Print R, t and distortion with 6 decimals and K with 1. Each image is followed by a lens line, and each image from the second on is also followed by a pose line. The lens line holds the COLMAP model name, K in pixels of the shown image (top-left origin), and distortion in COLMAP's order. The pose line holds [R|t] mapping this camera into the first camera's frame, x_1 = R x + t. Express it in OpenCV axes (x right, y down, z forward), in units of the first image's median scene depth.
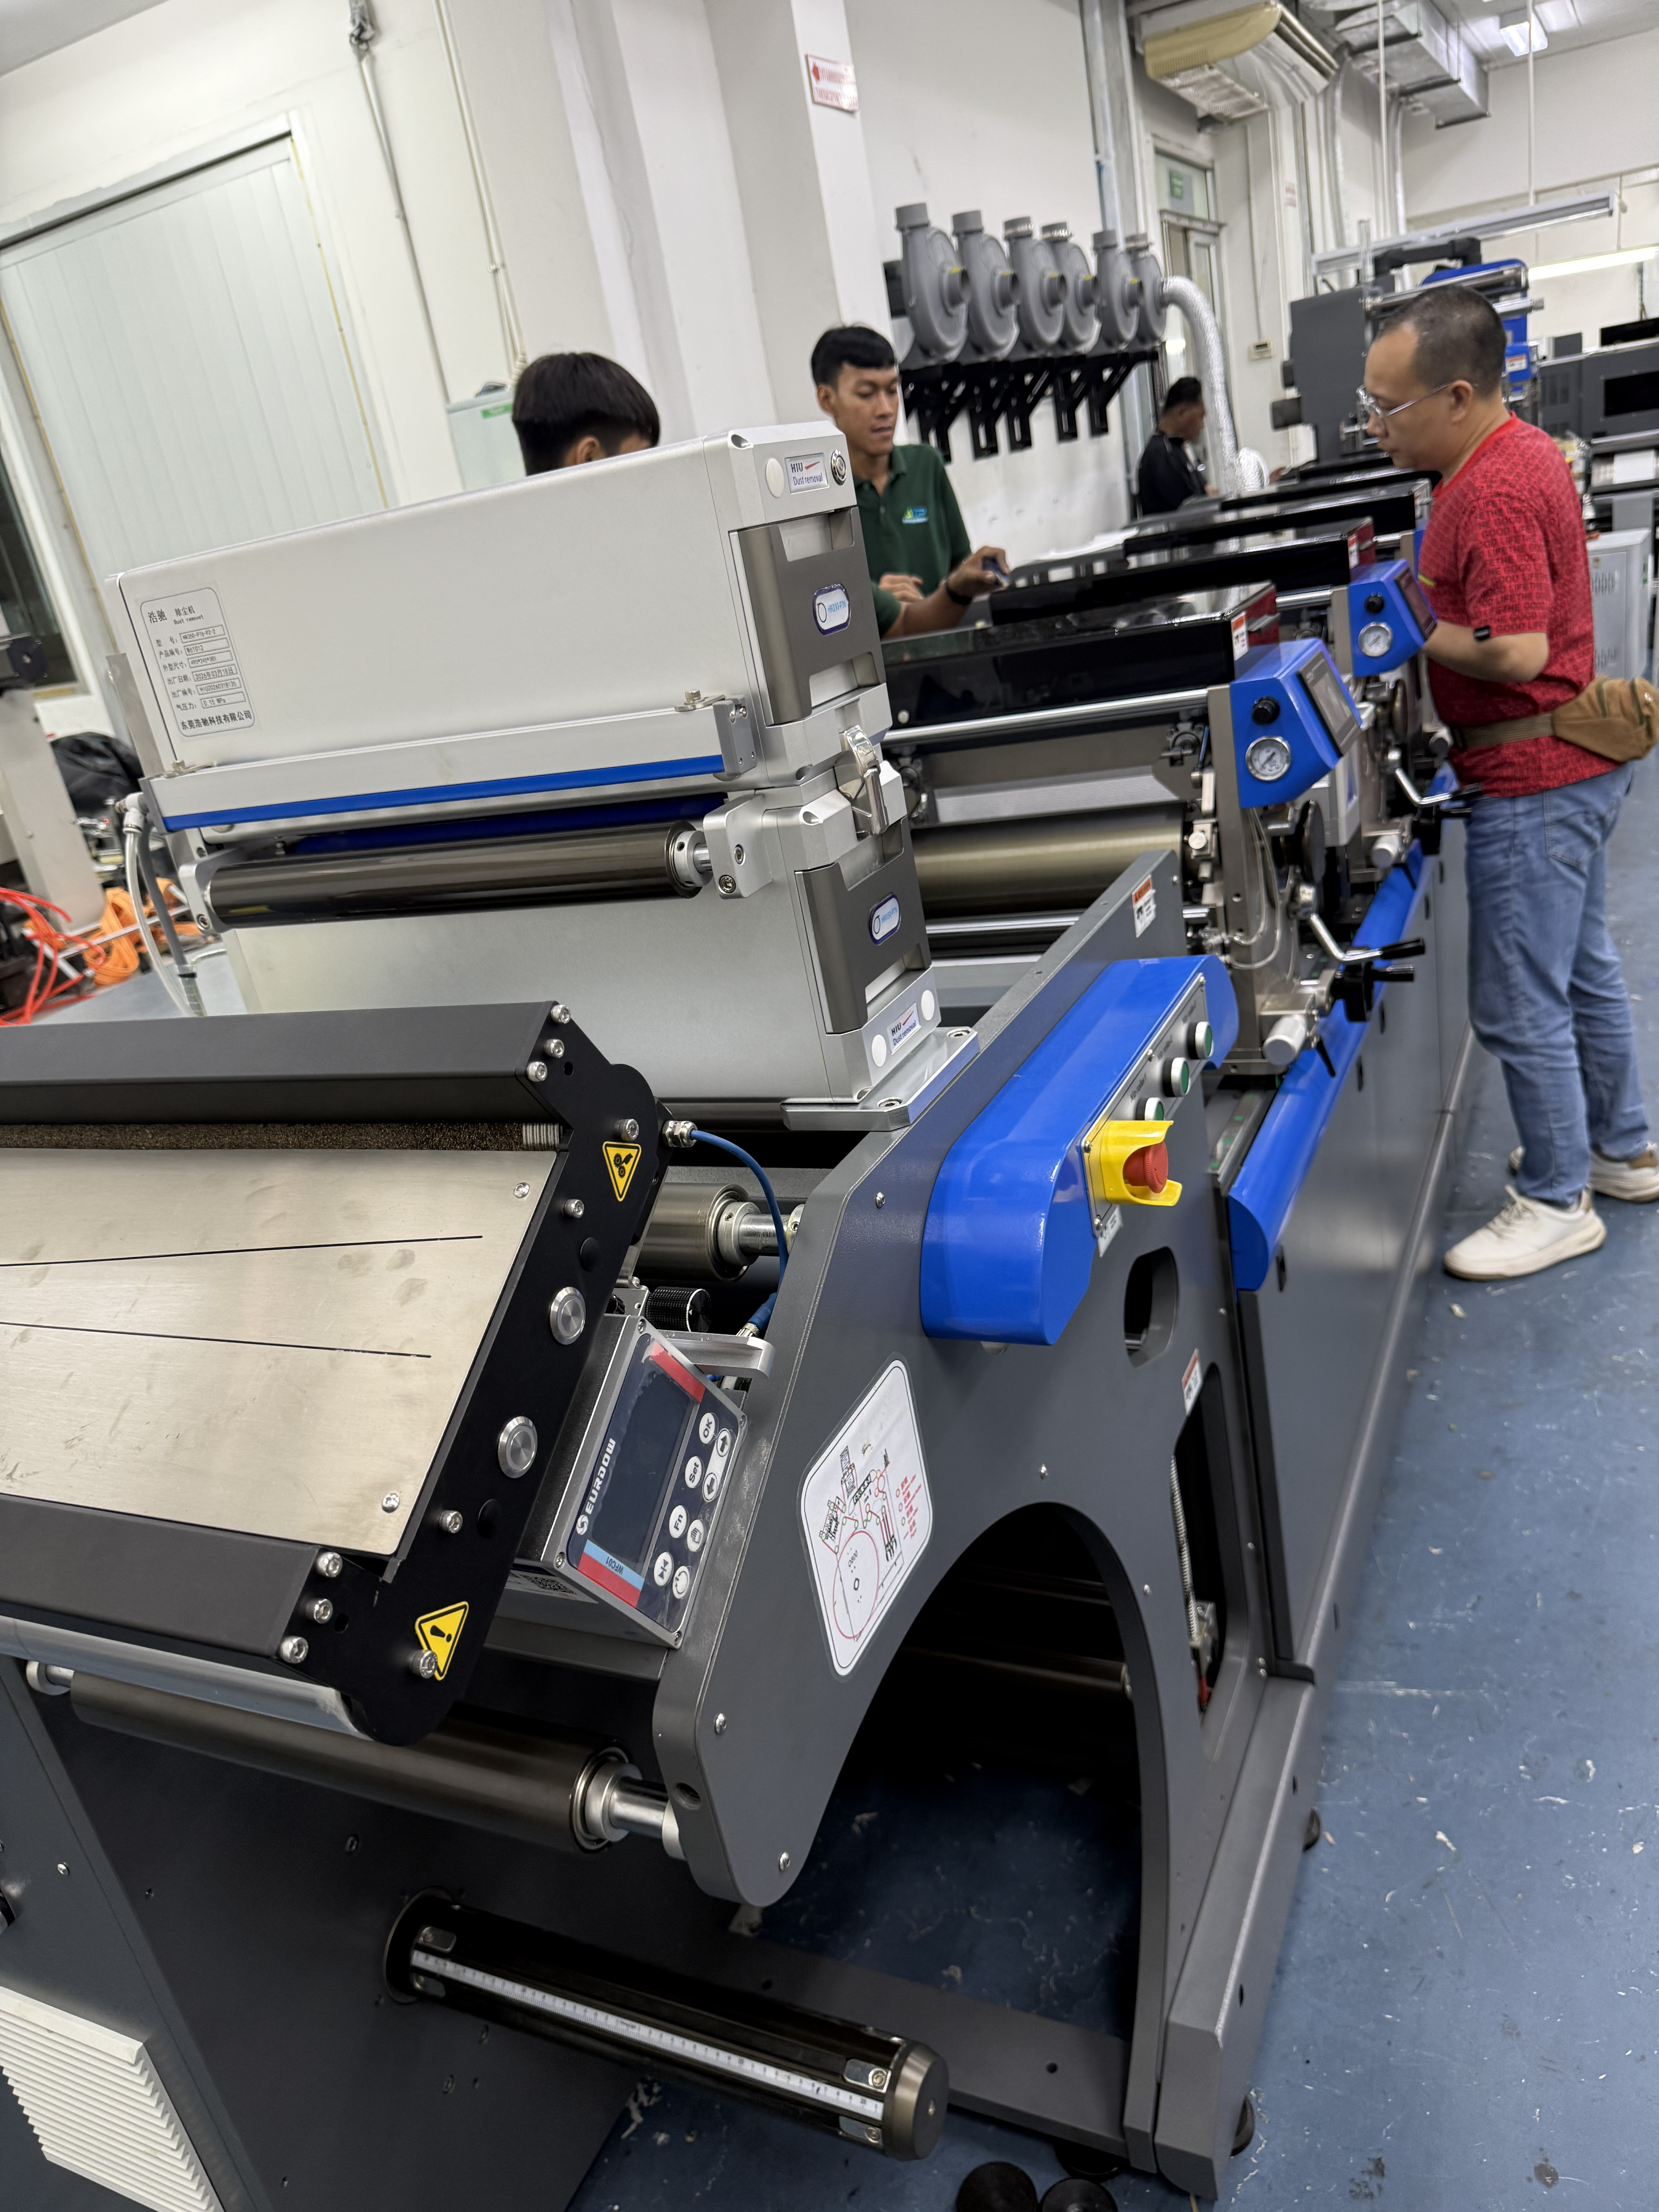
lens RADIAL K [[1586.3, 0, 820.6], [0, 1586.3, 1152.0], [0, 0, 1]] dist [0.088508, -0.088646]
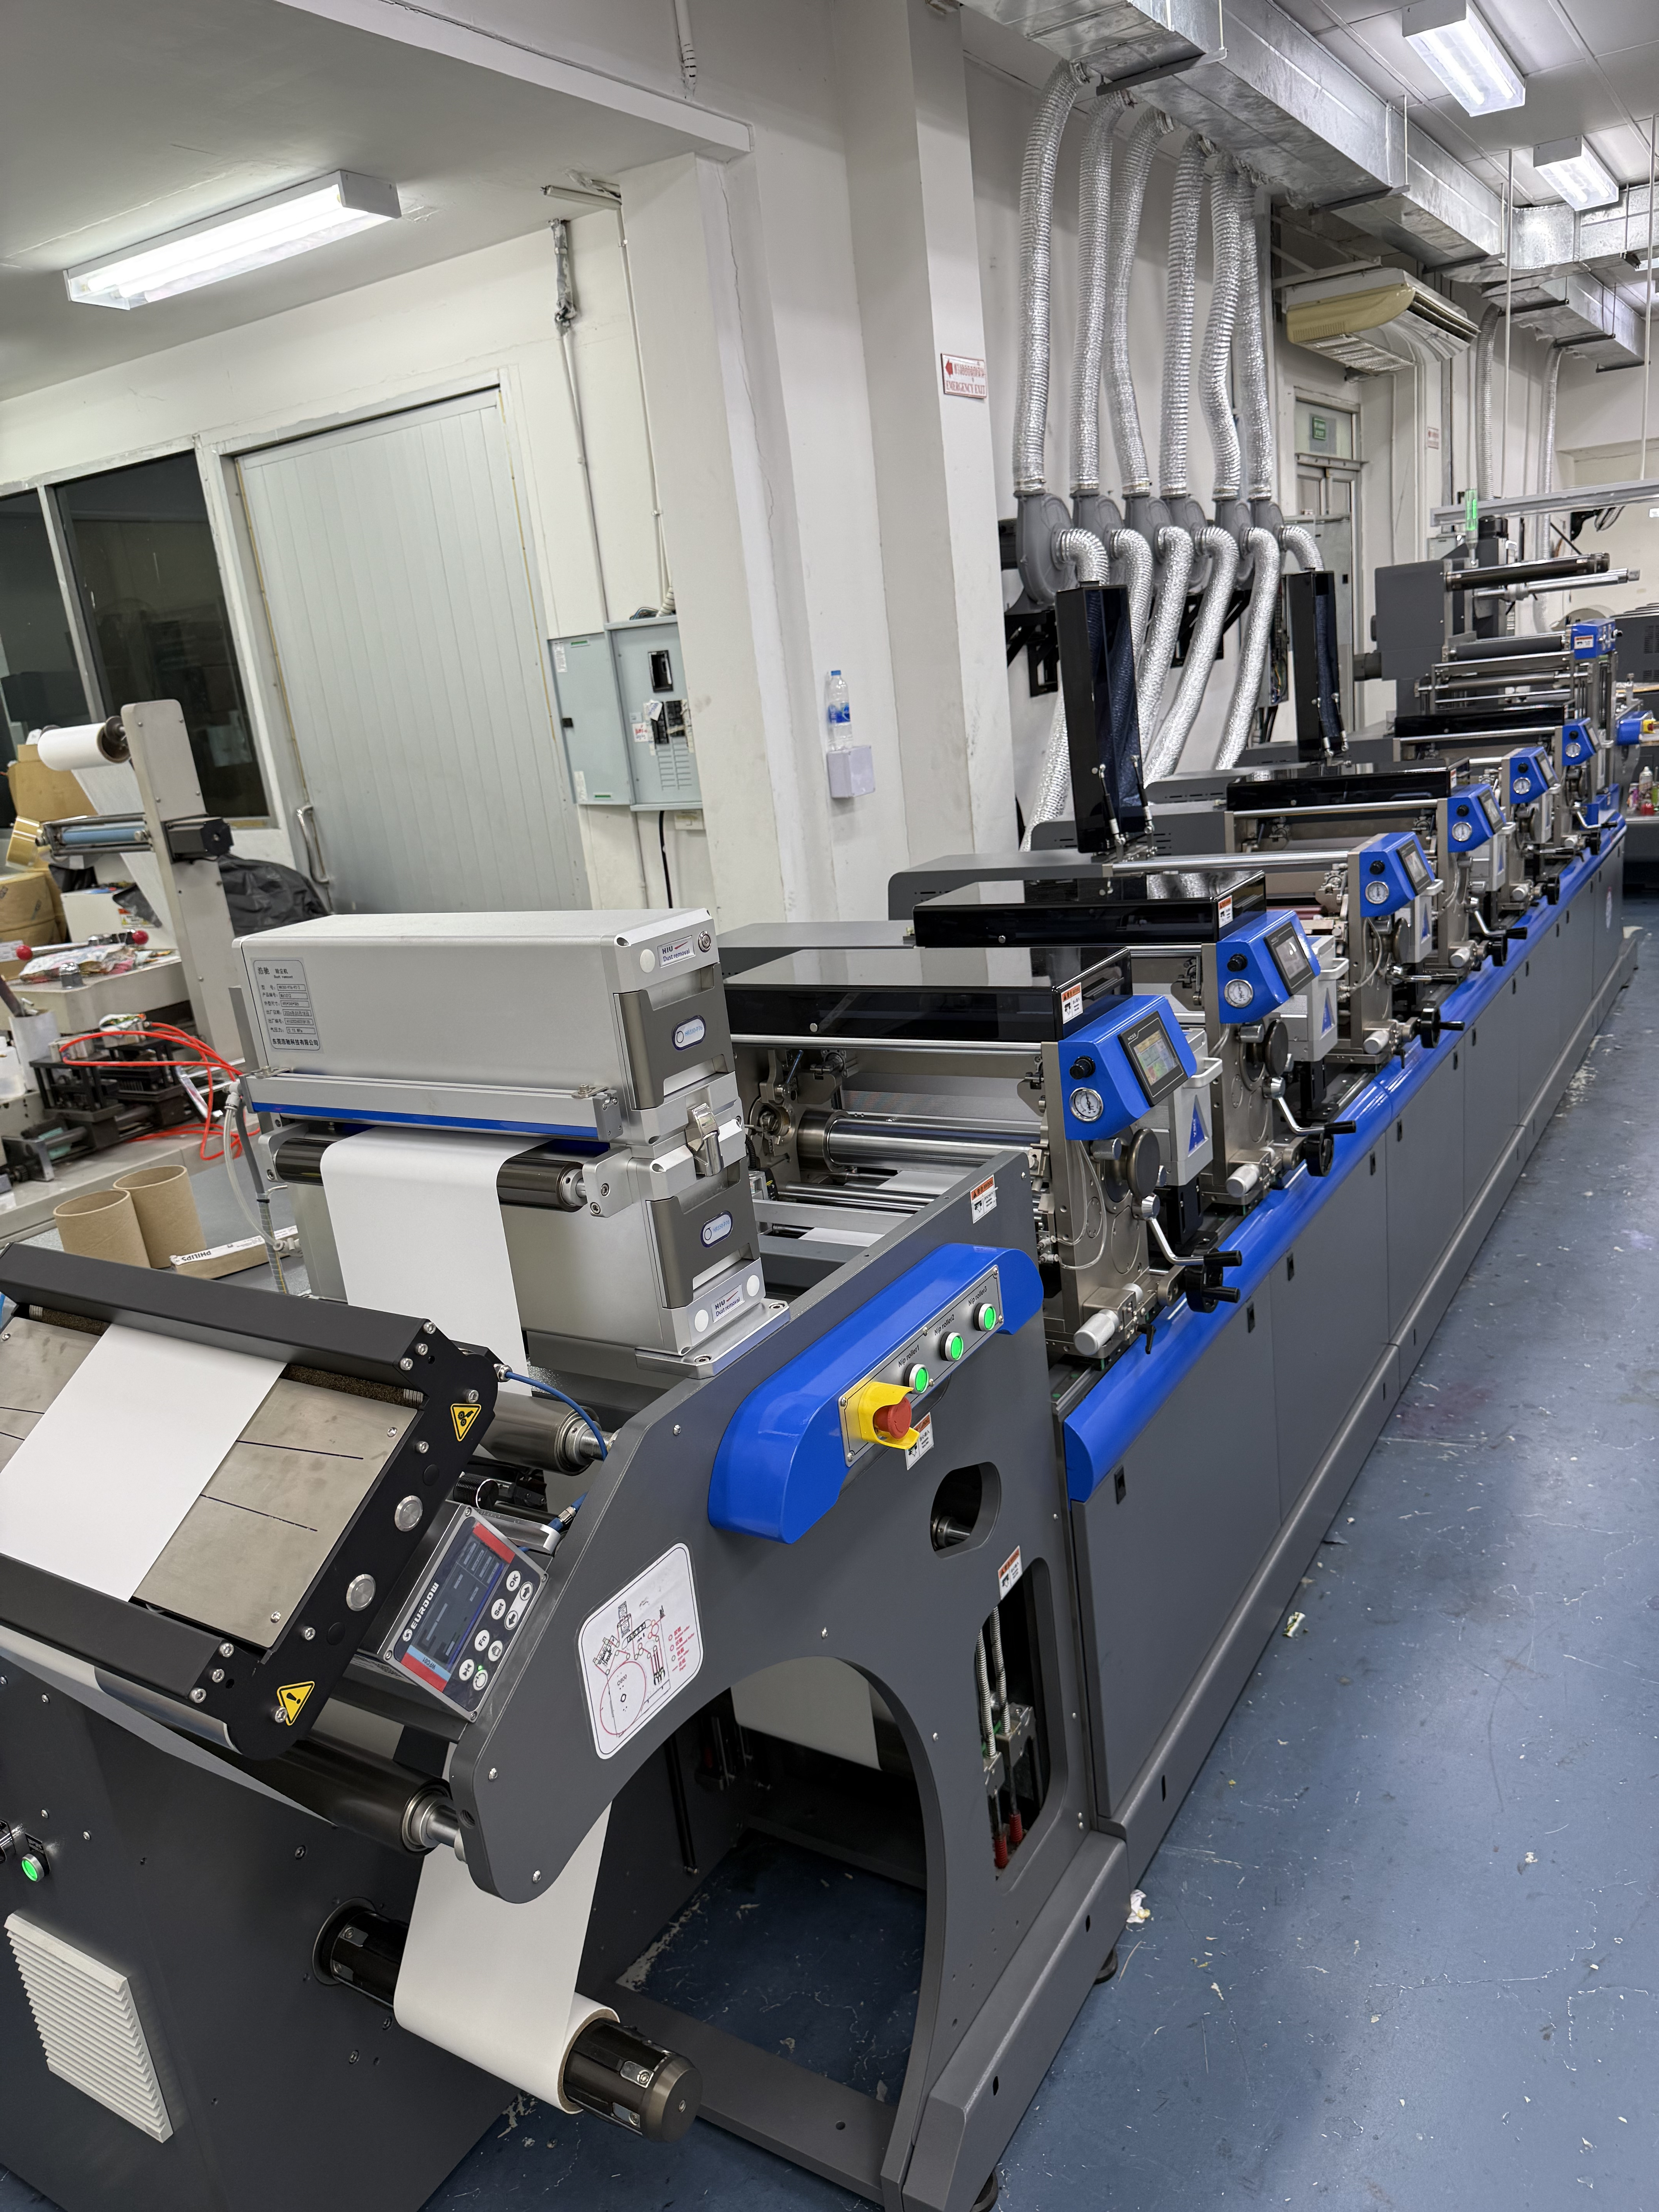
lens RADIAL K [[1586.3, 0, 820.6], [0, 1586.3, 1152.0], [0, 0, 1]] dist [0.088508, -0.088646]
pose [[0.991251, 0.101103, -0.084855, 0.200480], [-0.106648, 0.992263, -0.063569, -0.109456], [0.077771, 0.072062, 0.994363, -0.347550]]
